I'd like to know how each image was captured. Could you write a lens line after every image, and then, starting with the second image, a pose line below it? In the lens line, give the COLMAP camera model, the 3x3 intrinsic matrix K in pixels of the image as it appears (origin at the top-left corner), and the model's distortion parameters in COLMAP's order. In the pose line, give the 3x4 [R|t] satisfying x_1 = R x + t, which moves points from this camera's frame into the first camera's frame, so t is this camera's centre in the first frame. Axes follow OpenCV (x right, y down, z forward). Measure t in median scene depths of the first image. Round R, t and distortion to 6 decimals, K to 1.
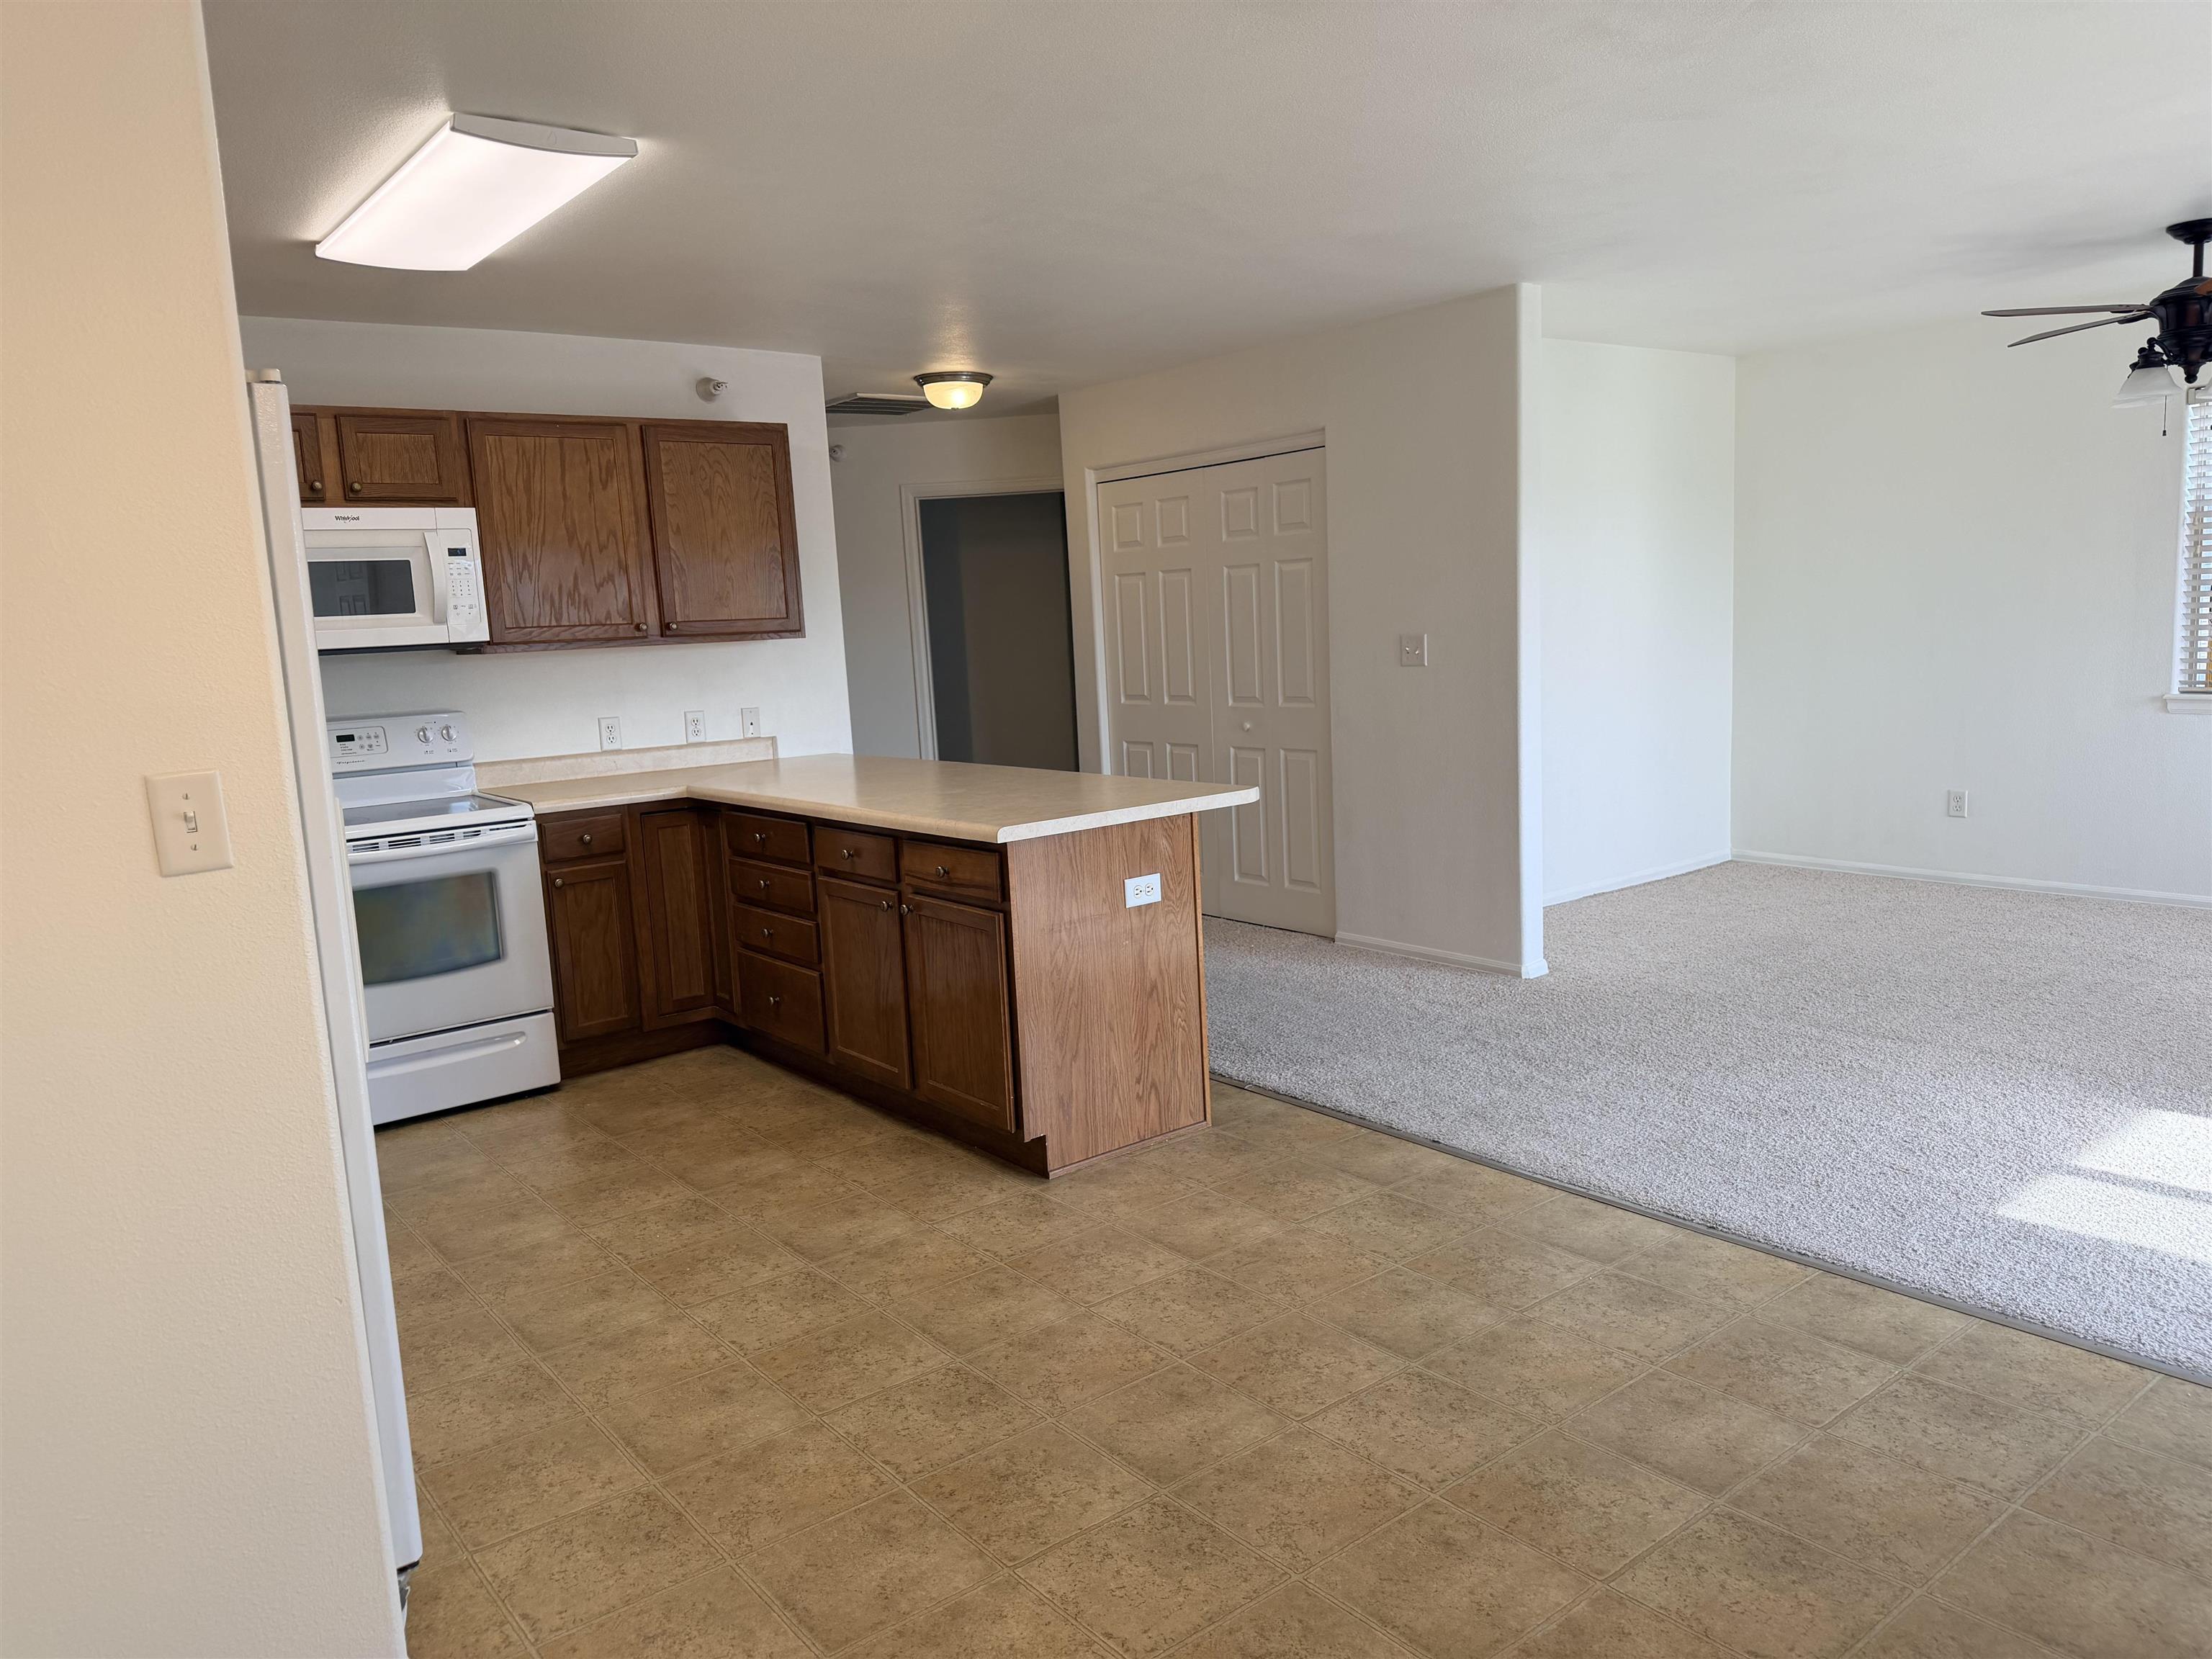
lens RADIAL K [[1539.1, 0, 1112.5], [0, 1539.1, 834.6], [0, 0, 1]] dist [0.120678, -0.212269]
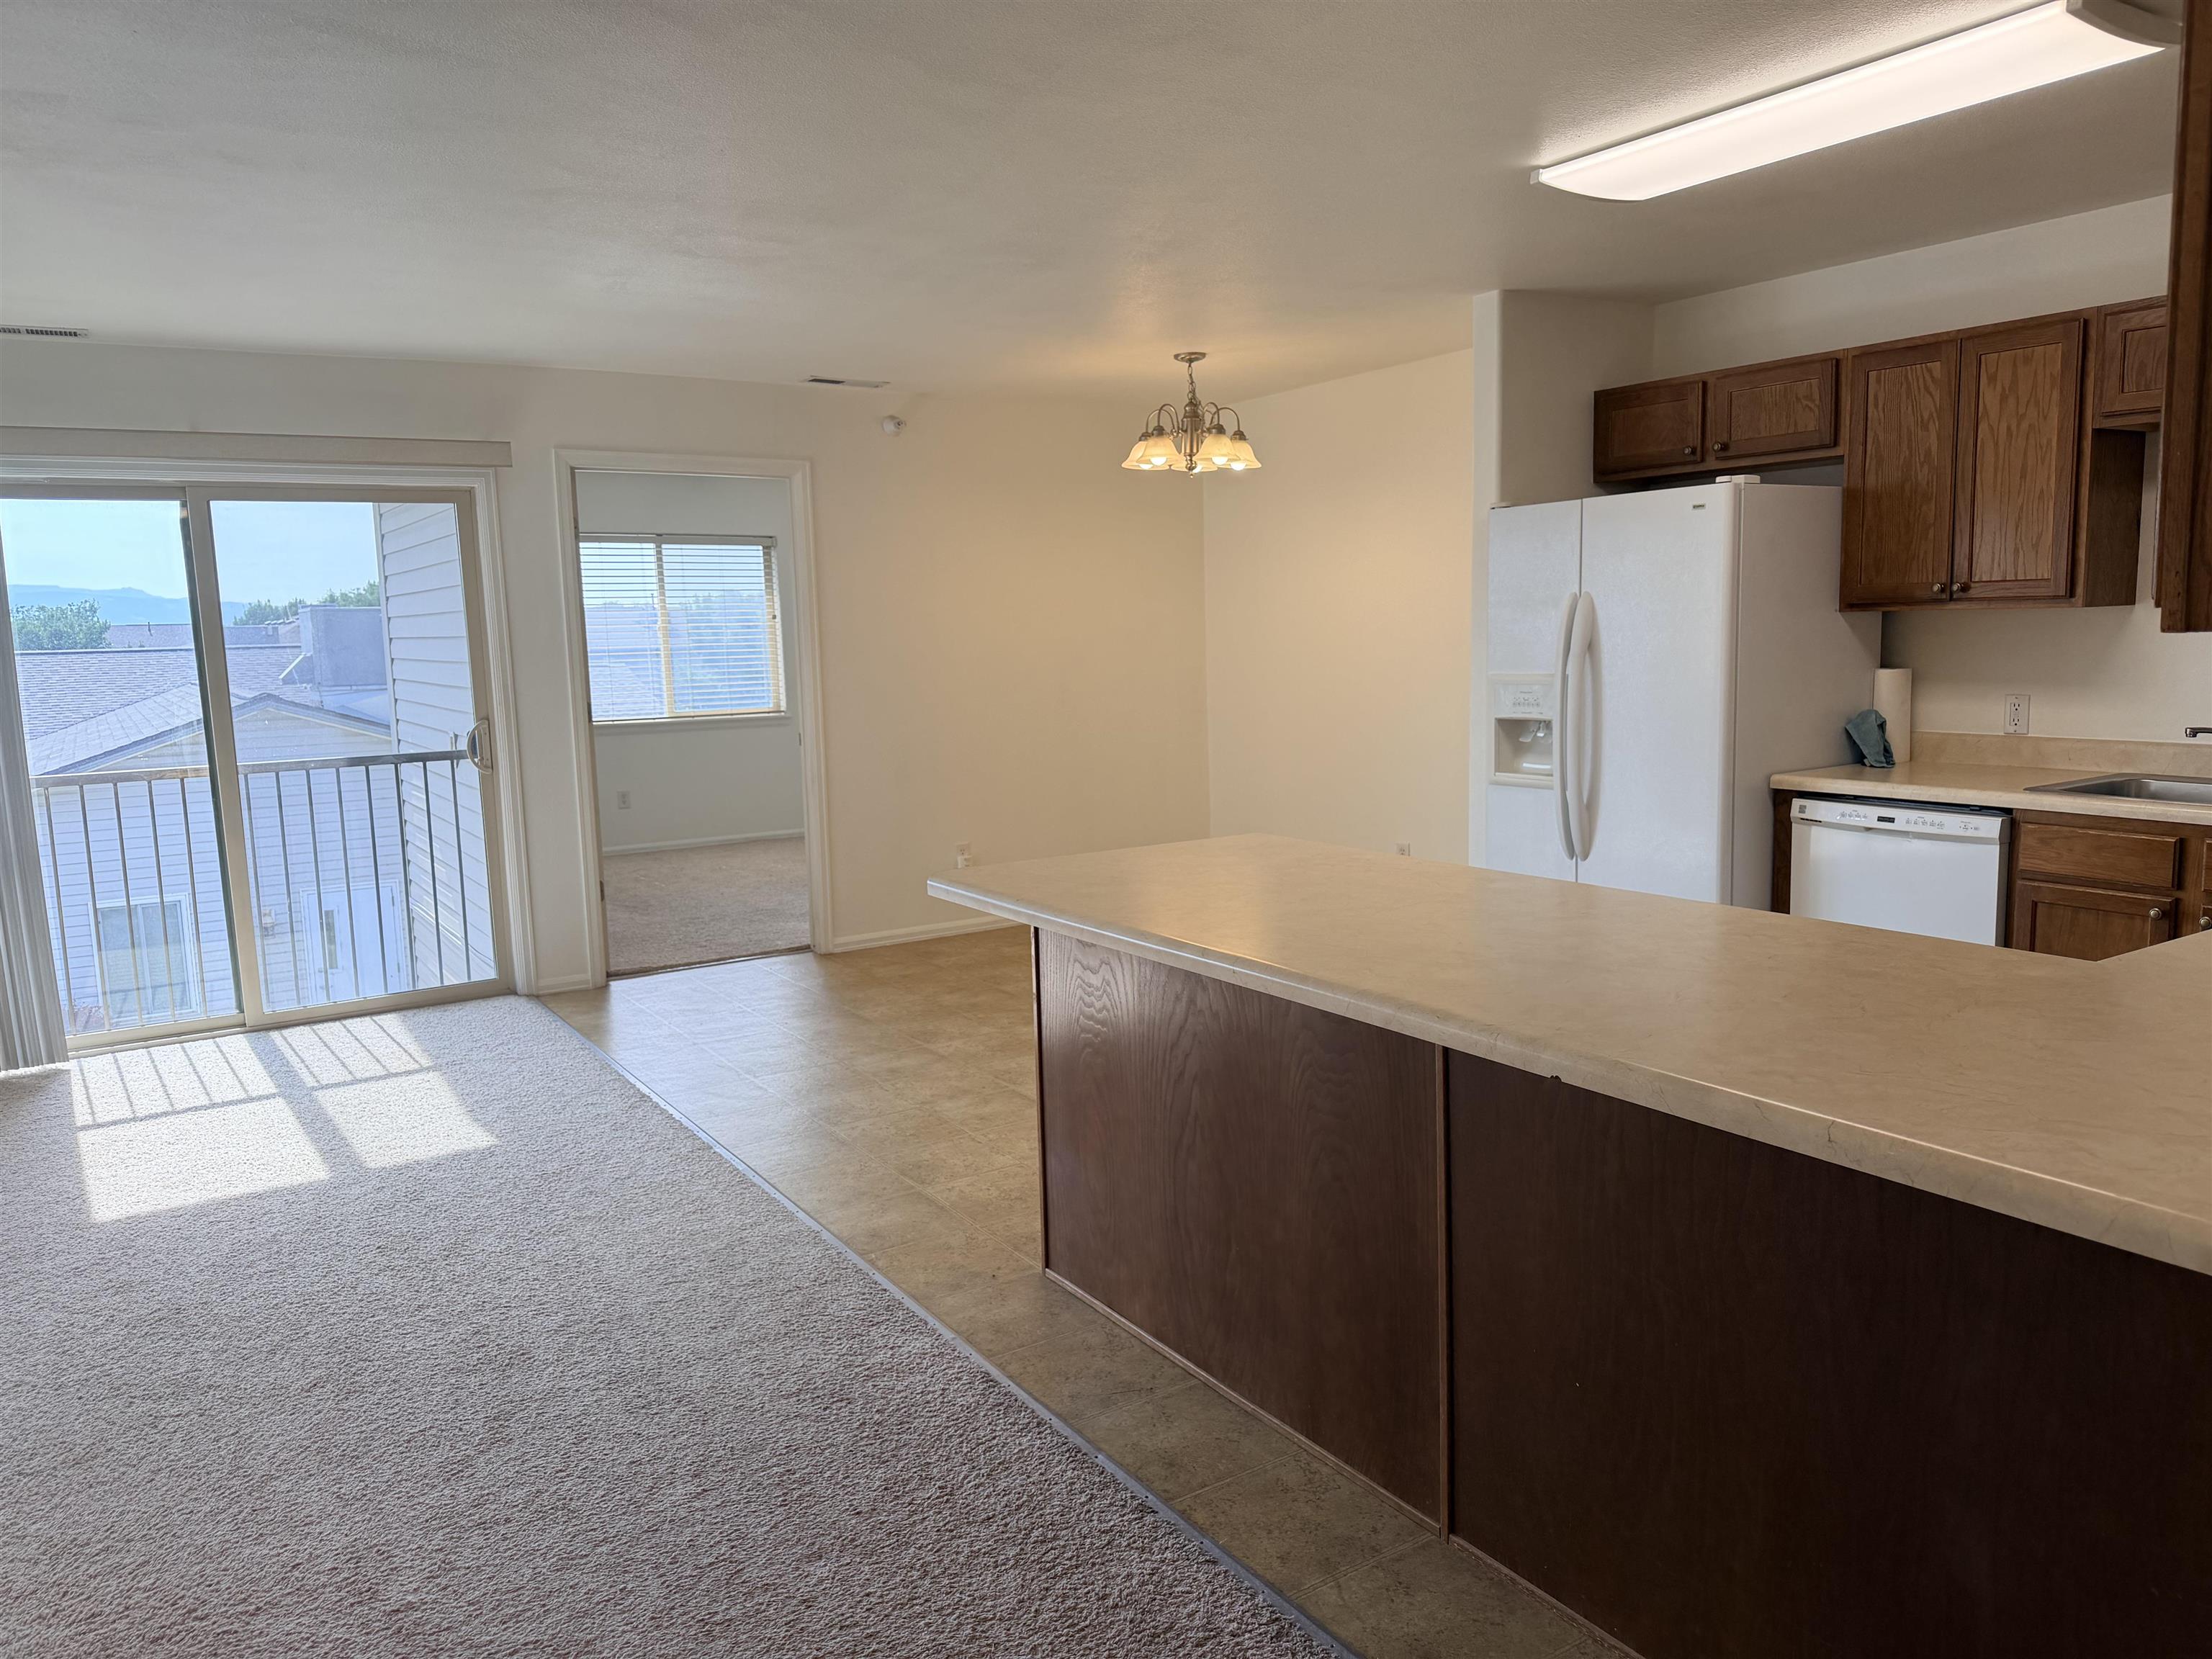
lens RADIAL K [[1539.1, 0, 1112.5], [0, 1539.1, 834.6], [0, 0, 1]] dist [0.120678, -0.212269]
pose [[-0.992368, 0.064938, 0.104823, -0.062929], [0.091078, 0.959076, 0.268100, -0.214881], [-0.083123, 0.275601, -0.957671, 1.512413]]
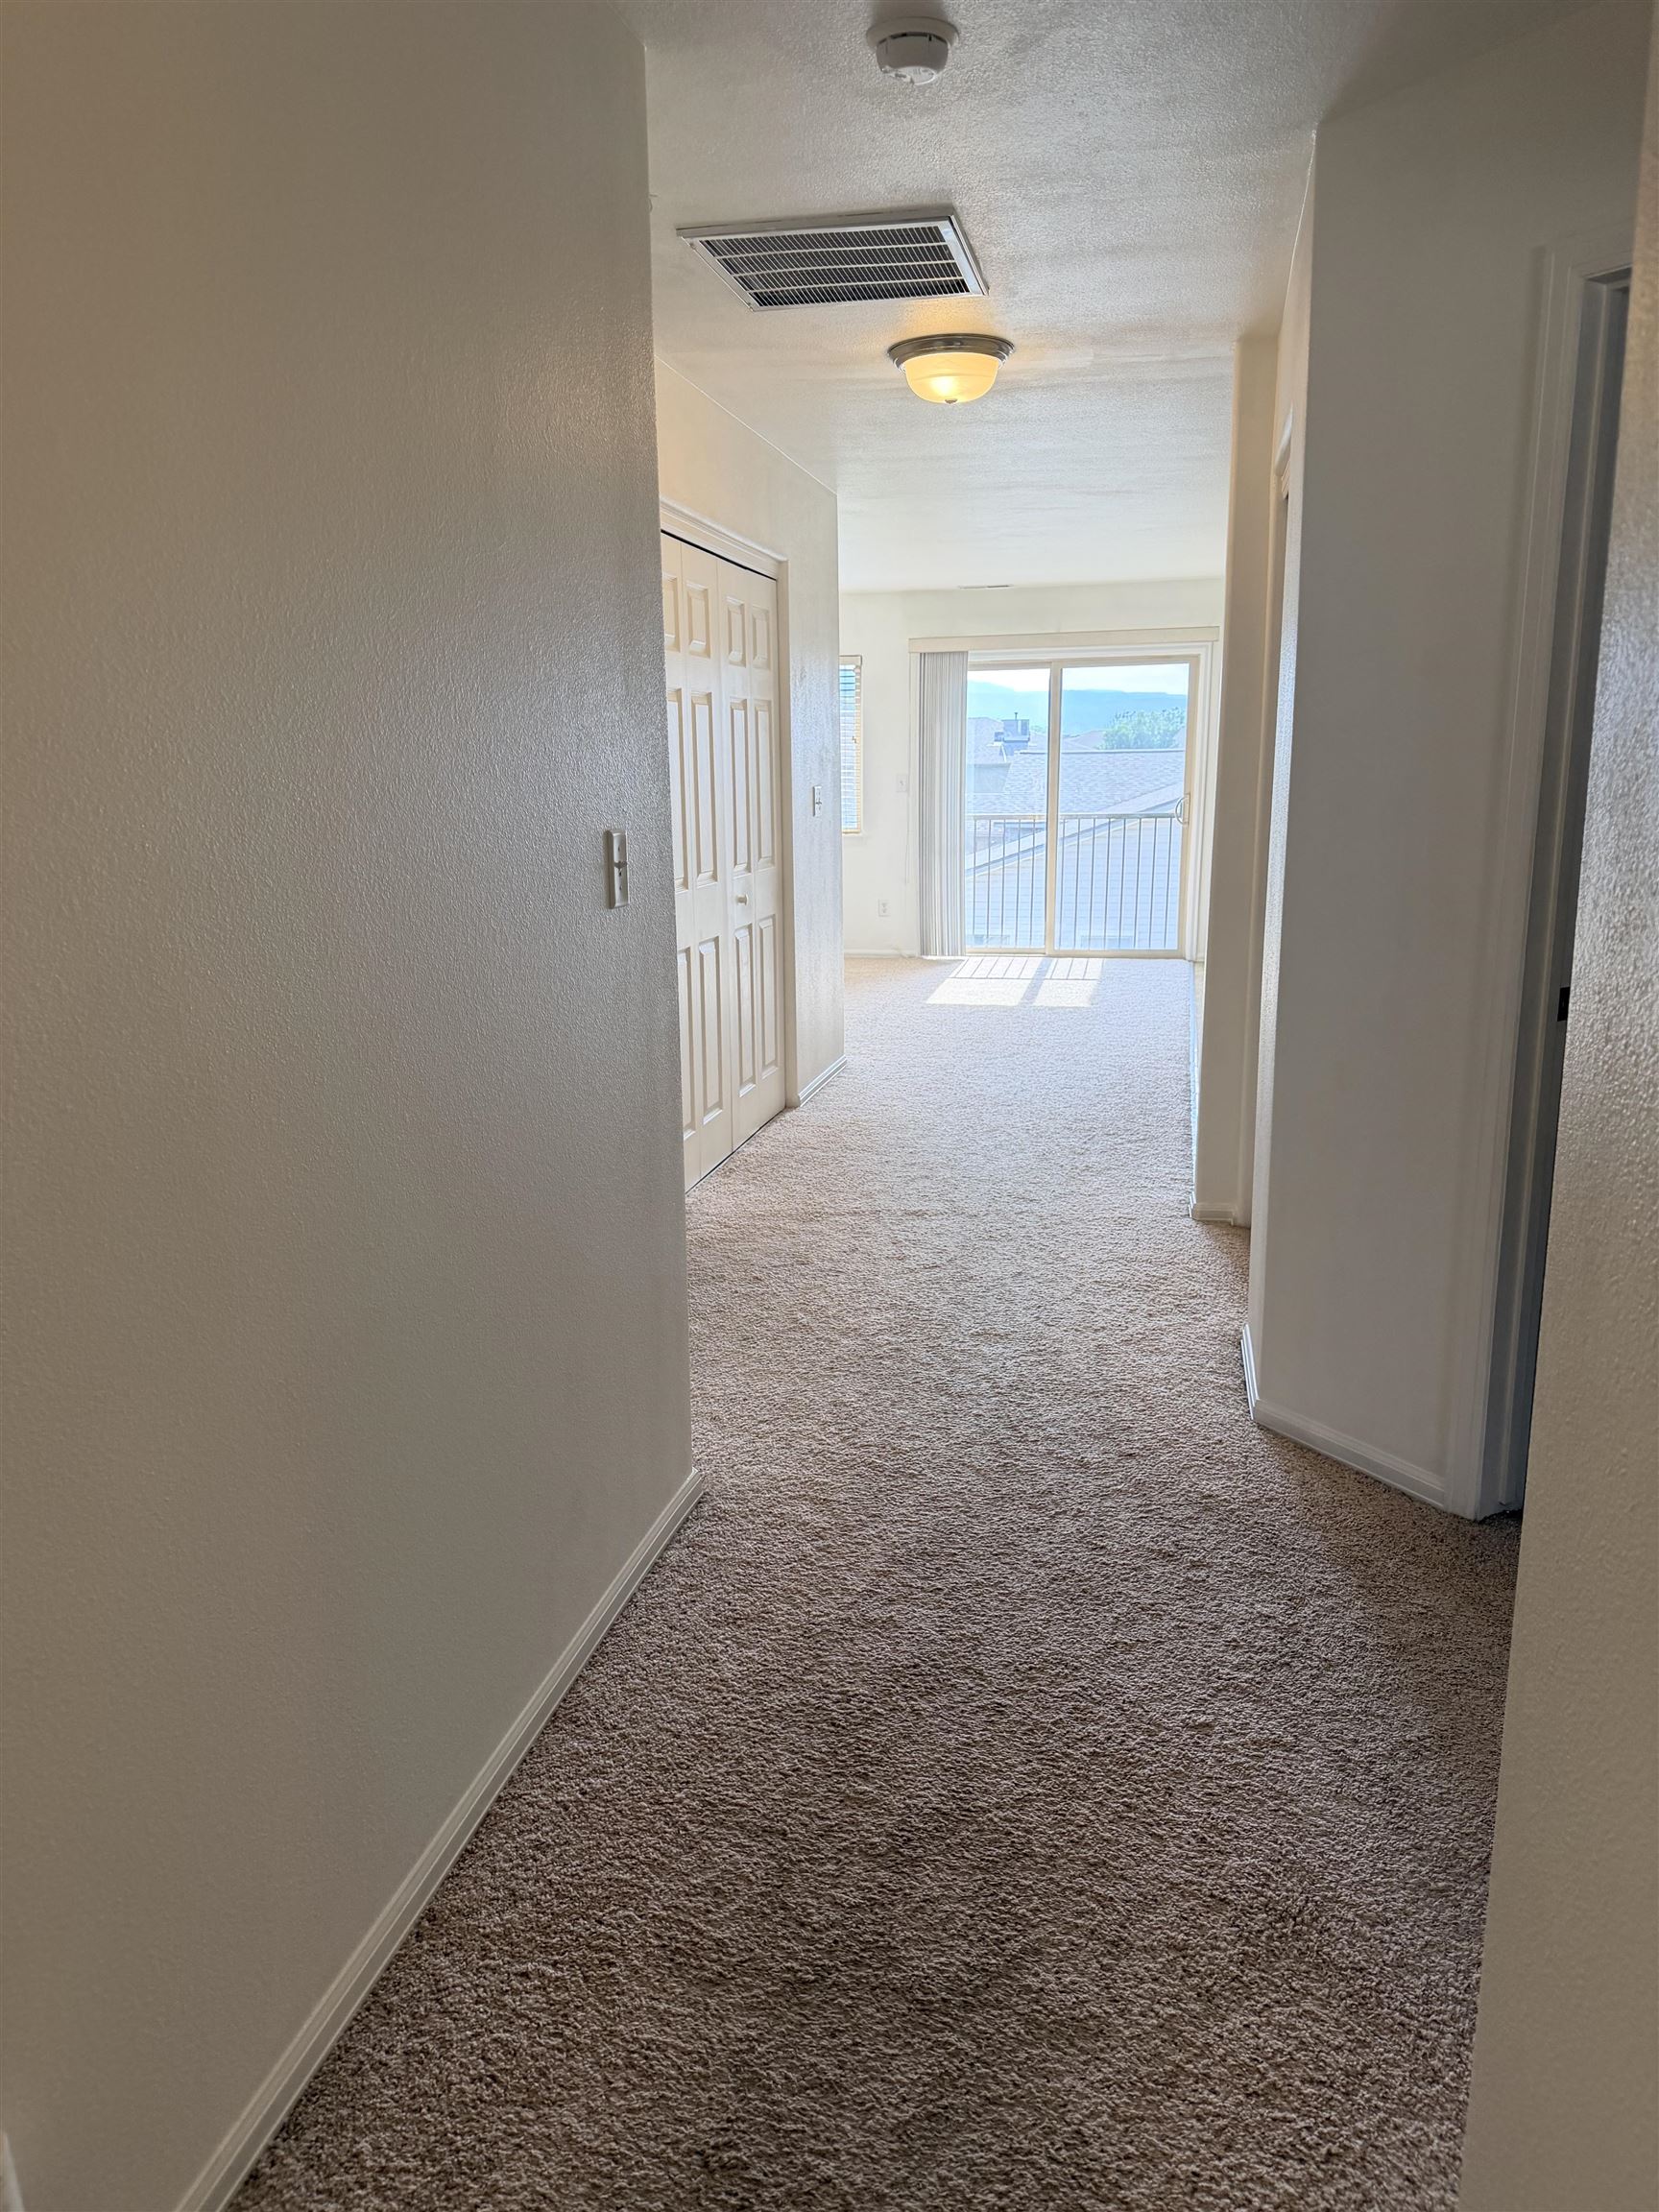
lens RADIAL K [[1539.1, 0, 828.0], [0, 1539.1, 1113.7], [0, 0, 1]] dist [0.120678, -0.212269]
pose [[-0.629256, -0.118092, 0.768174, -0.824457], [0.153516, 0.950030, 0.271803, -0.252770], [-0.761885, 0.288961, -0.579683, 2.073165]]
